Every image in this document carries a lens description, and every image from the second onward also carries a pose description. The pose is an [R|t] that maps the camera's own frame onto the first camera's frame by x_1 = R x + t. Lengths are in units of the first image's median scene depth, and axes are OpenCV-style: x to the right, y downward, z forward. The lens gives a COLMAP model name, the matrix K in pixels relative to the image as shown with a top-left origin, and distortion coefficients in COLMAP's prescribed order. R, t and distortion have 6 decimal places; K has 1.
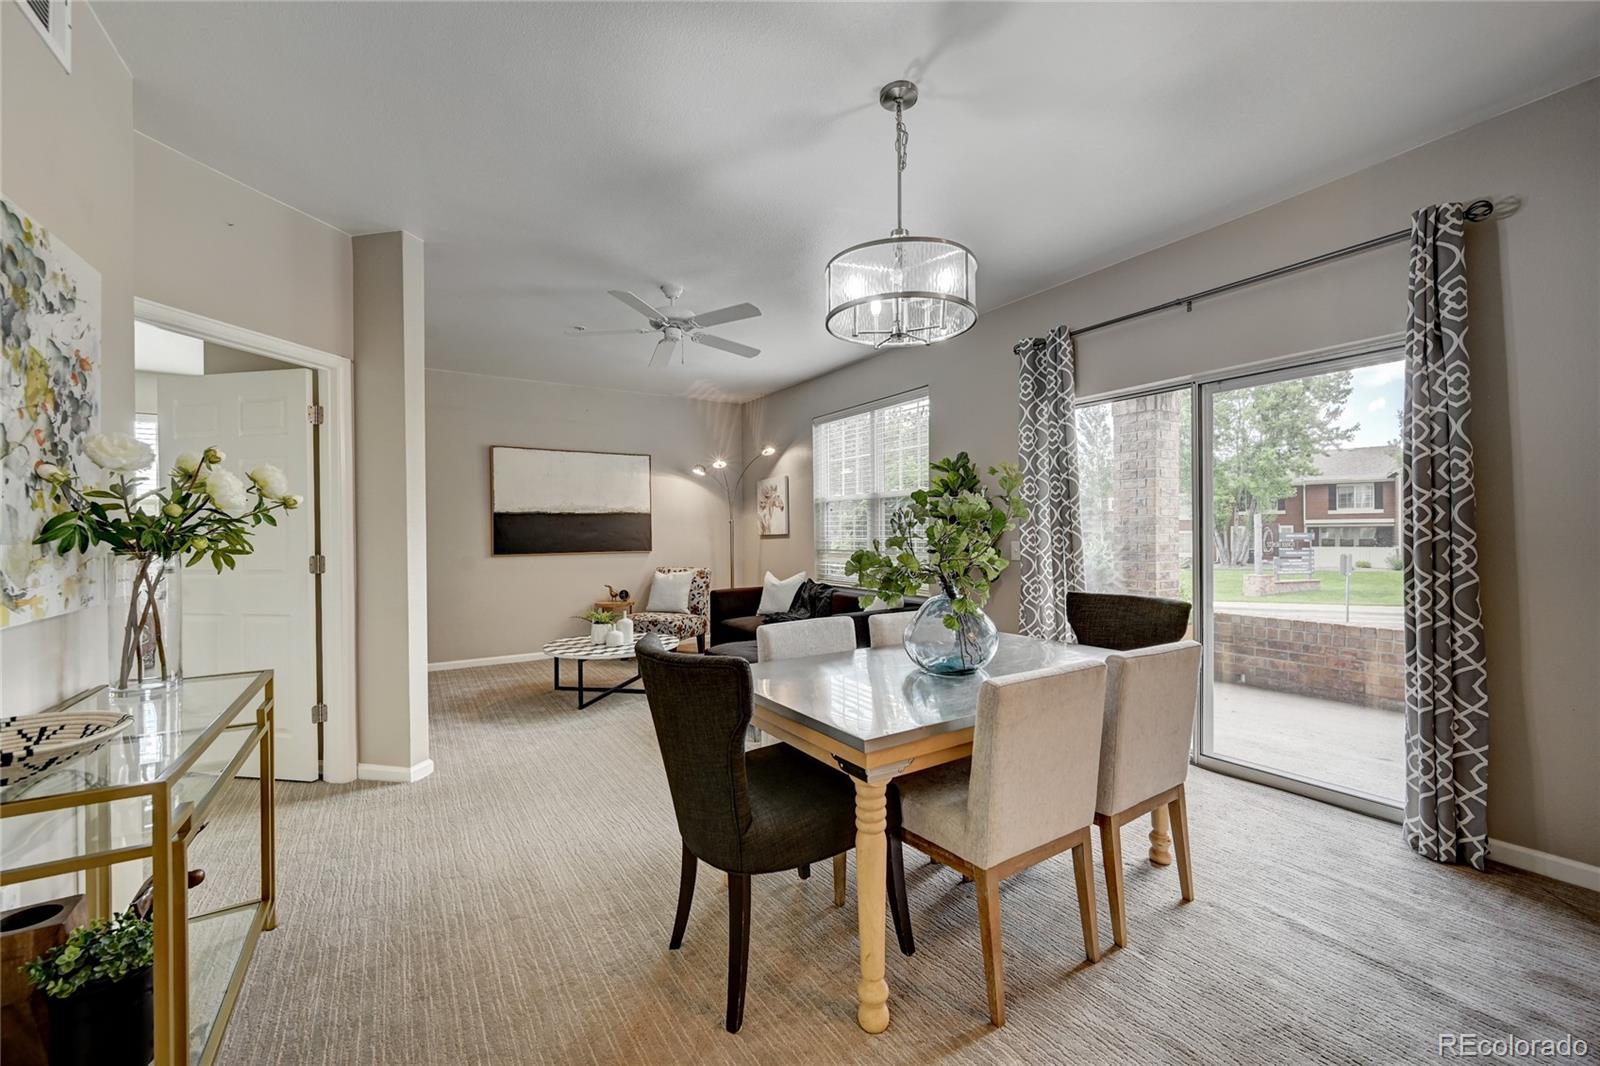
lens RADIAL K [[631.7, 0, 803.4], [0, 631.7, 538.0], [0, 0, 1]] dist [-0.001360, 0.000557]
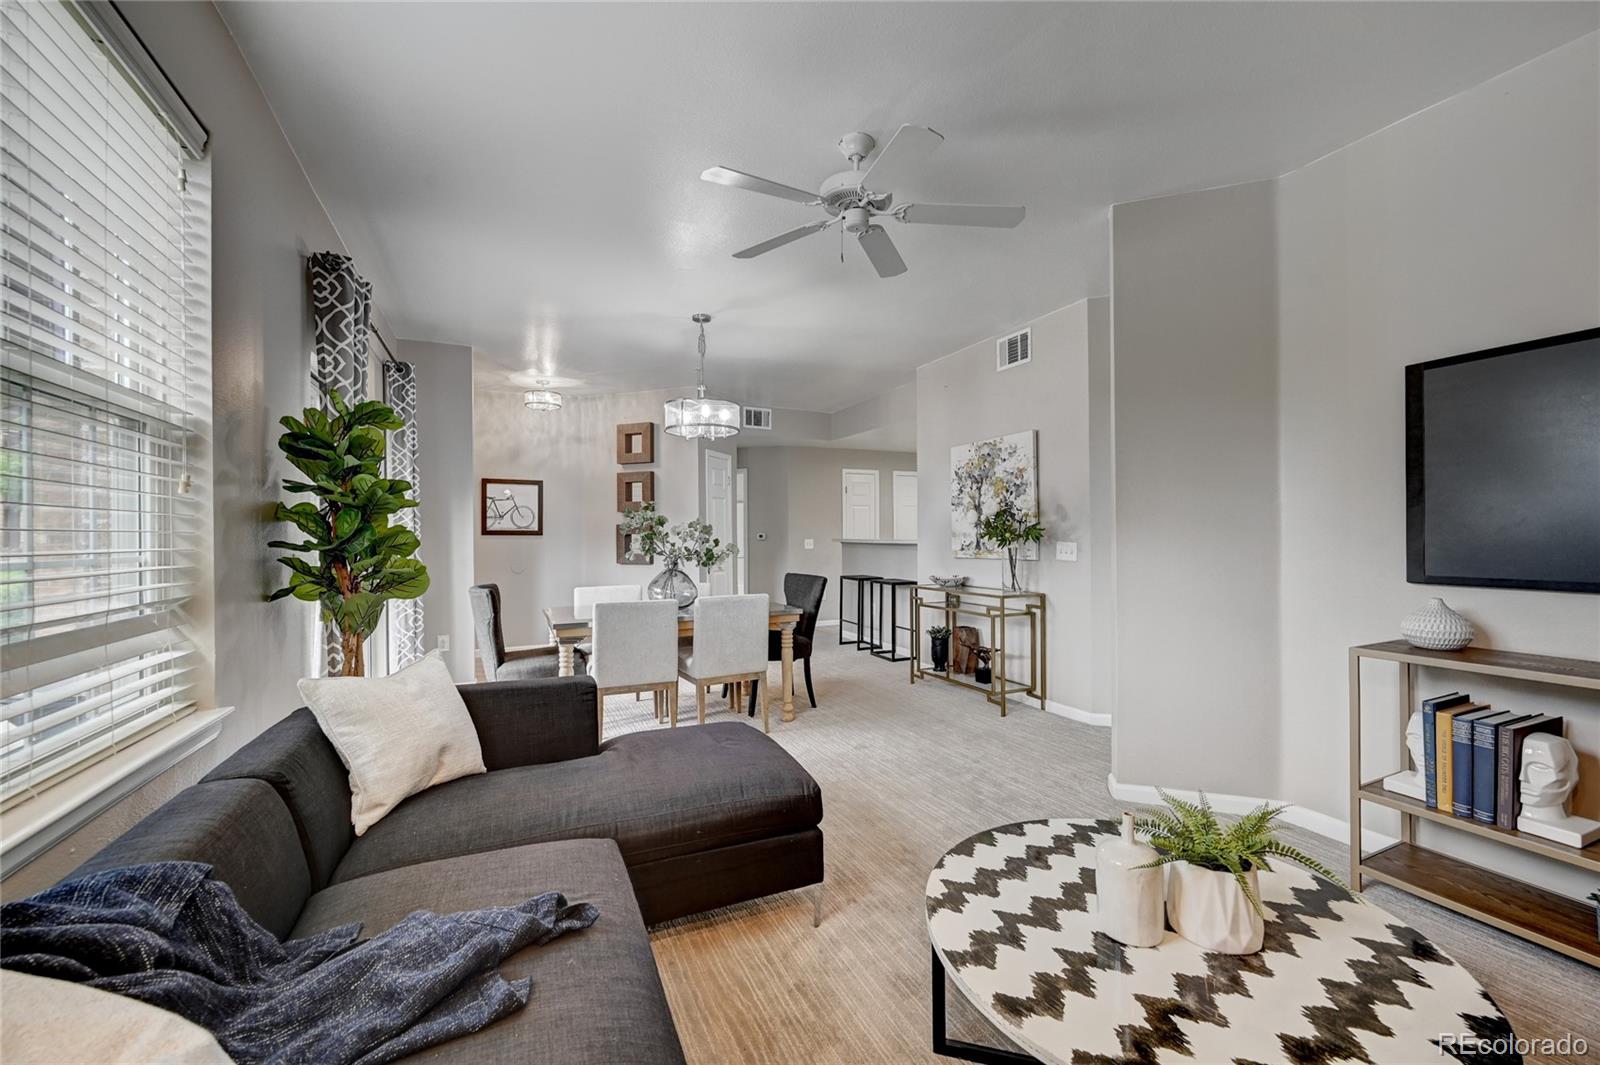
lens RADIAL K [[631.7, 0, 803.4], [0, 631.7, 537.5], [0, 0, 1]] dist [-0.001360, 0.000557]
pose [[-0.991744, 0.011816, 0.127686, -0.390450], [0.013030, 0.999877, 0.008680, -0.013851], [-0.127568, 0.010273, -0.991777, 2.771653]]
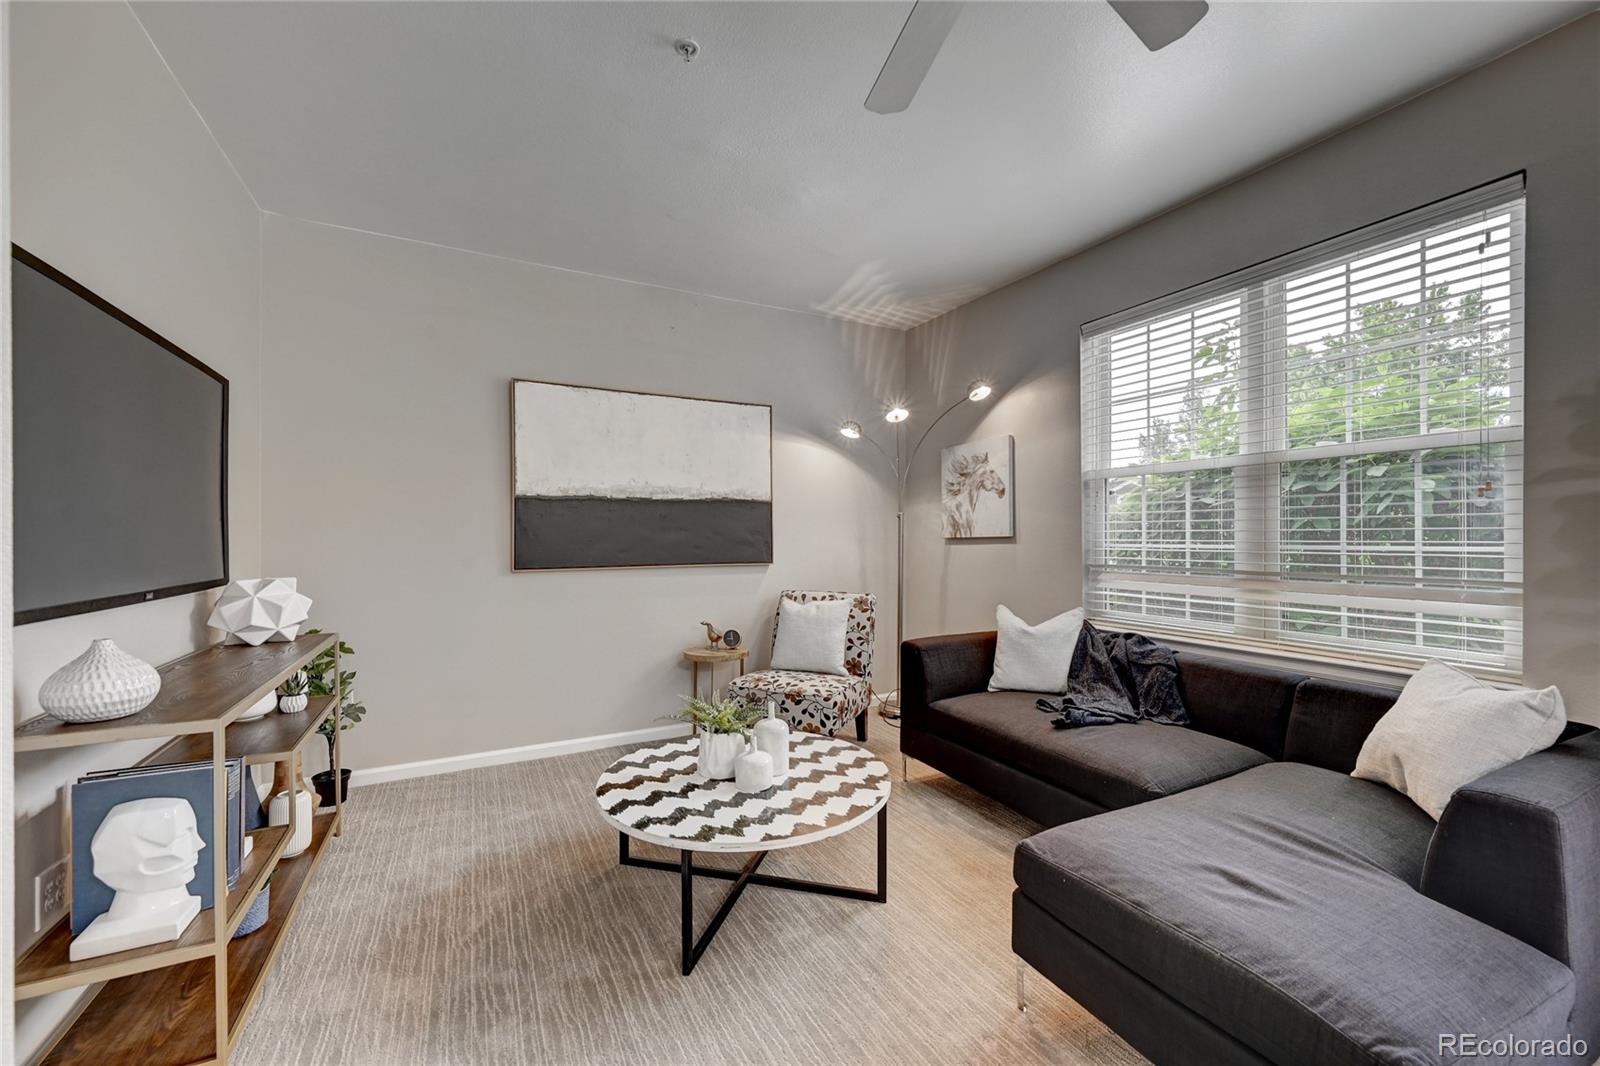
lens RADIAL K [[631.7, 0, 803.4], [0, 631.7, 538.0], [0, 0, 1]] dist [-0.001360, 0.000557]
pose [[0.996839, 0.004943, -0.079289, -0.483863], [-0.005498, 0.999962, -0.006771, 0.000295], [0.079252, 0.007186, 0.996829, 1.179523]]
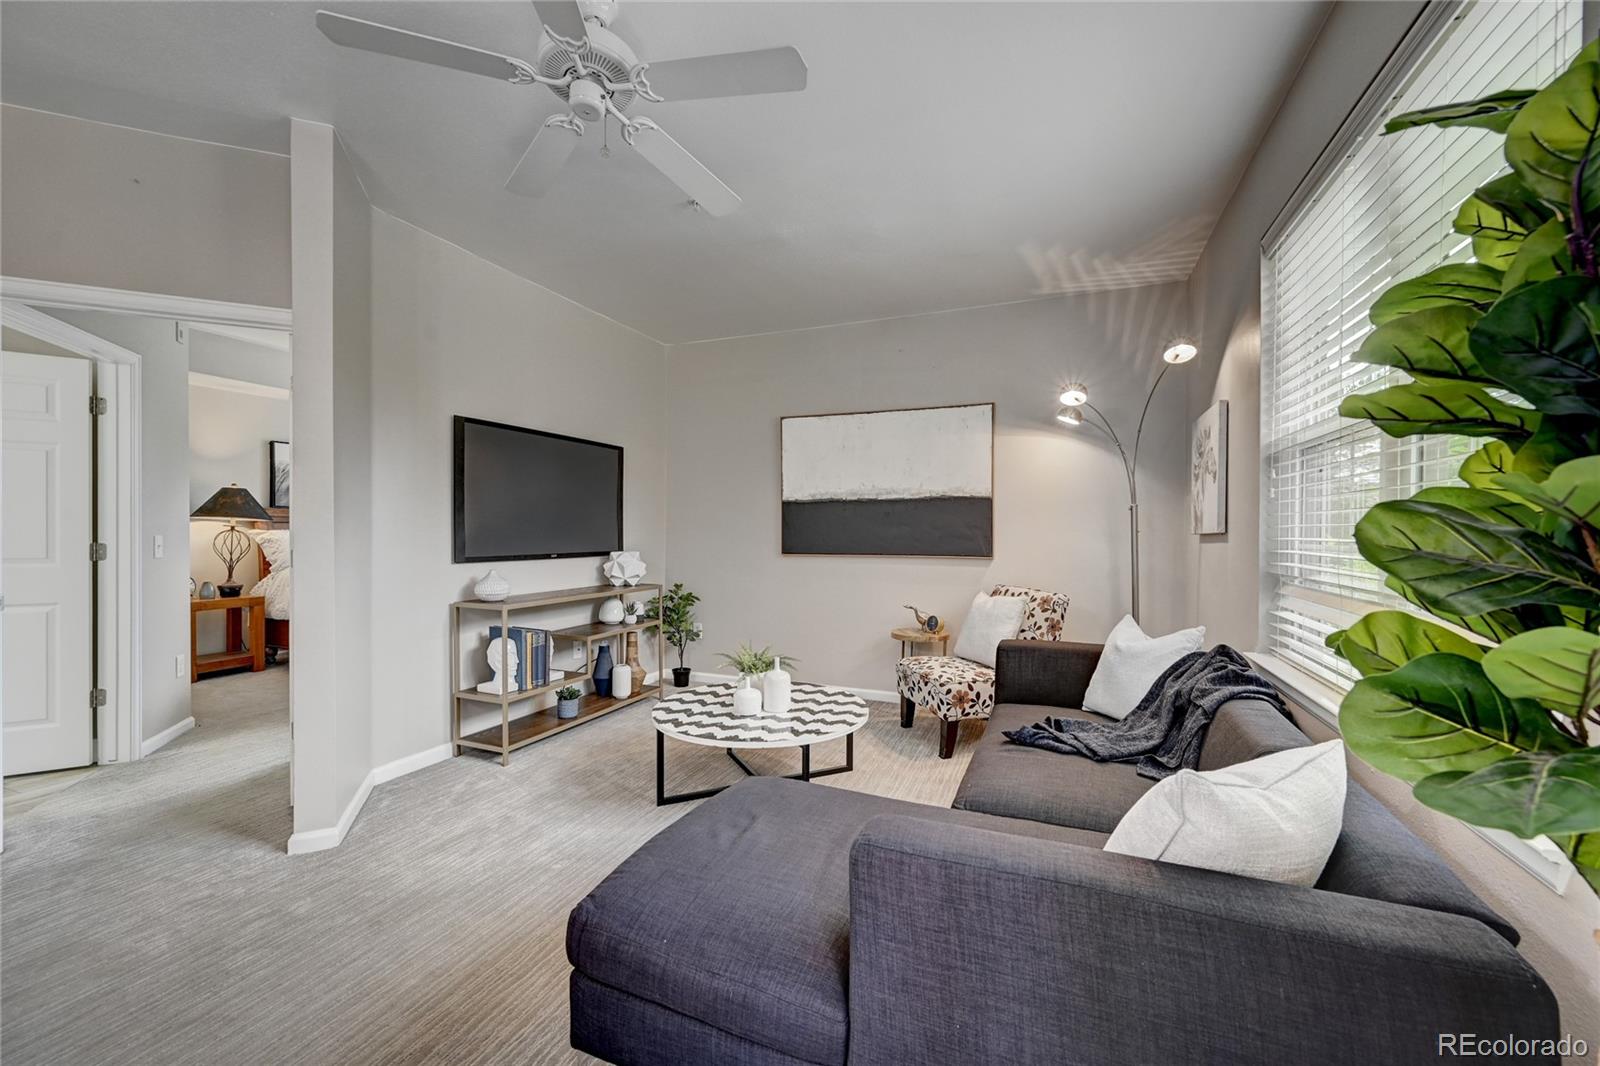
lens RADIAL K [[631.7, 0, 803.4], [0, 631.7, 538.0], [0, 0, 1]] dist [-0.001360, 0.000557]
pose [[0.582133, 0.018831, -0.812876, 0.463286], [-0.015318, 0.999808, 0.012192, -0.010111], [0.812949, 0.005354, 0.582310, 1.451258]]
